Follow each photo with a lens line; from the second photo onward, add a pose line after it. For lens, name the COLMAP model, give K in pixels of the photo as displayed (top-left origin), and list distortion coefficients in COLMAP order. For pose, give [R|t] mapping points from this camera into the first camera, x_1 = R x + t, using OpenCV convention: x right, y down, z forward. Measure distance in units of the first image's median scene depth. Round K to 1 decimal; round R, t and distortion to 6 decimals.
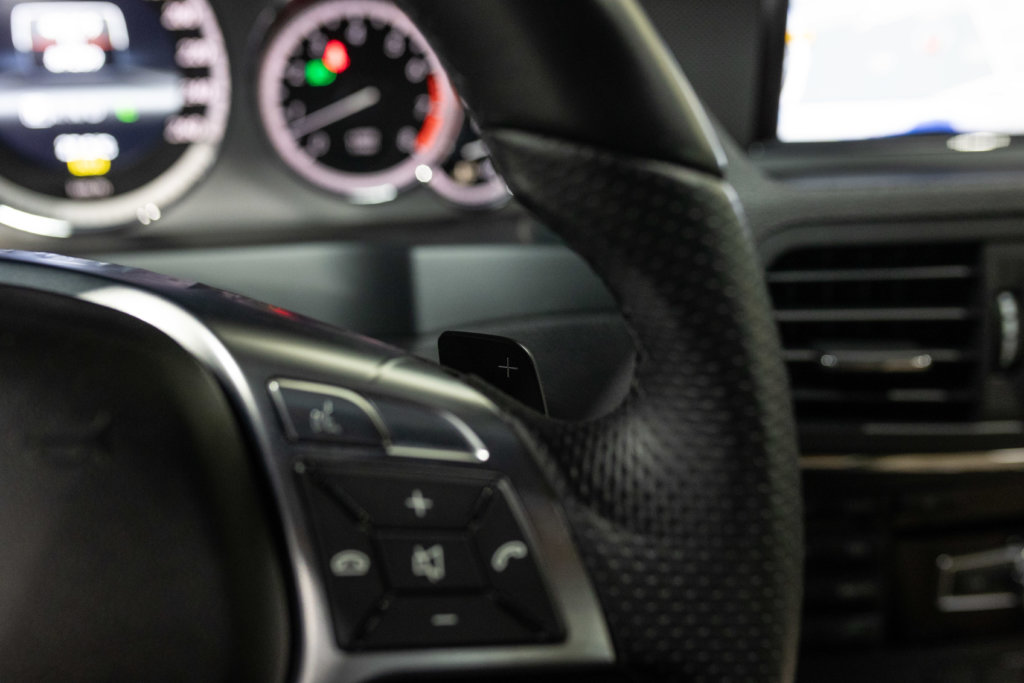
lens RADIAL K [[1052.7, 0, 540.7], [0, 1052.7, 324.9], [0, 0, 1]] dist [0.001859, 0.000000]
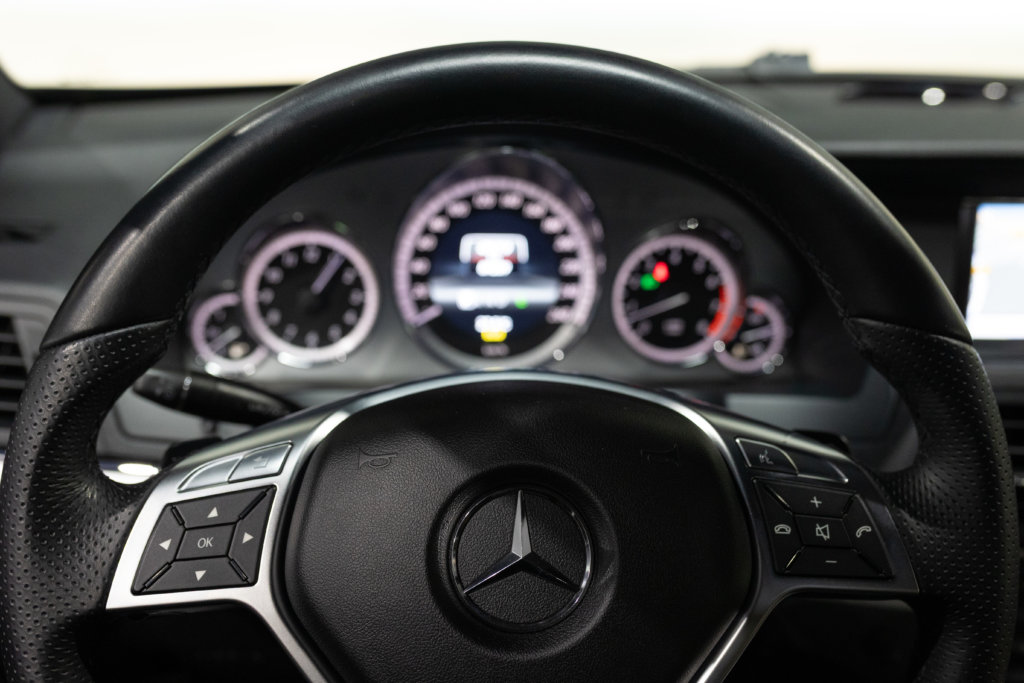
lens RADIAL K [[1052.7, 0, 539.4], [0, 1052.7, 348.1], [0, 0, 1]] dist [0.001859, 0.000000]
pose [[0.995497, 0.041440, -0.085251, -0.237001], [-0.055397, 0.984144, -0.168496, 0.123463], [0.076917, 0.172460, 0.982009, -0.505316]]
